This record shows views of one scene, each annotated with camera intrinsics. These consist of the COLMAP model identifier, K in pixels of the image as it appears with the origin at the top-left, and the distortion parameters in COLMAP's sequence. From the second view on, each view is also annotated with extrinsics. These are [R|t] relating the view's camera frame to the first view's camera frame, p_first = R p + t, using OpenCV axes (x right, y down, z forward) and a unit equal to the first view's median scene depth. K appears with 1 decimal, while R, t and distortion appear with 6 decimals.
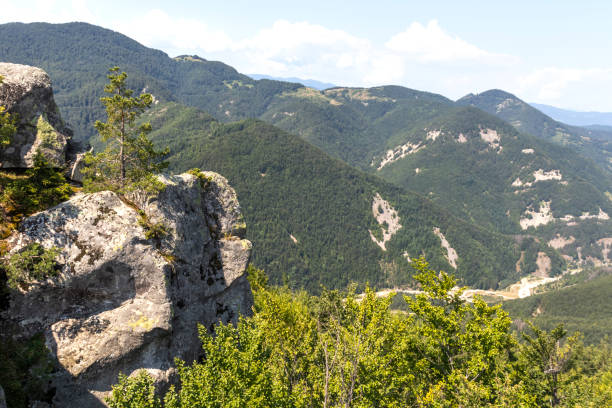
lens RADIAL K [[443.5, 0, 260.9], [0, 443.5, 195.6], [0, 0, 1]] dist [0.005138, 0.002678]
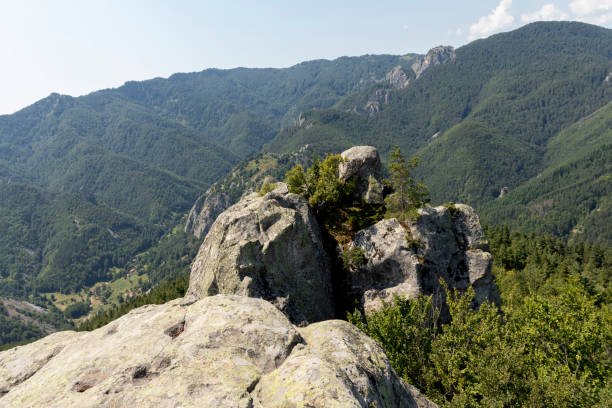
lens RADIAL K [[501.3, 0, 296.6], [0, 501.3, 176.0], [0, 0, 1]] dist [-0.003912, -0.007997]
pose [[0.590749, -0.061016, -0.804545, 0.917323], [0.034536, 0.998135, -0.050339, -0.081168], [0.806116, 0.001952, 0.591754, -0.415608]]
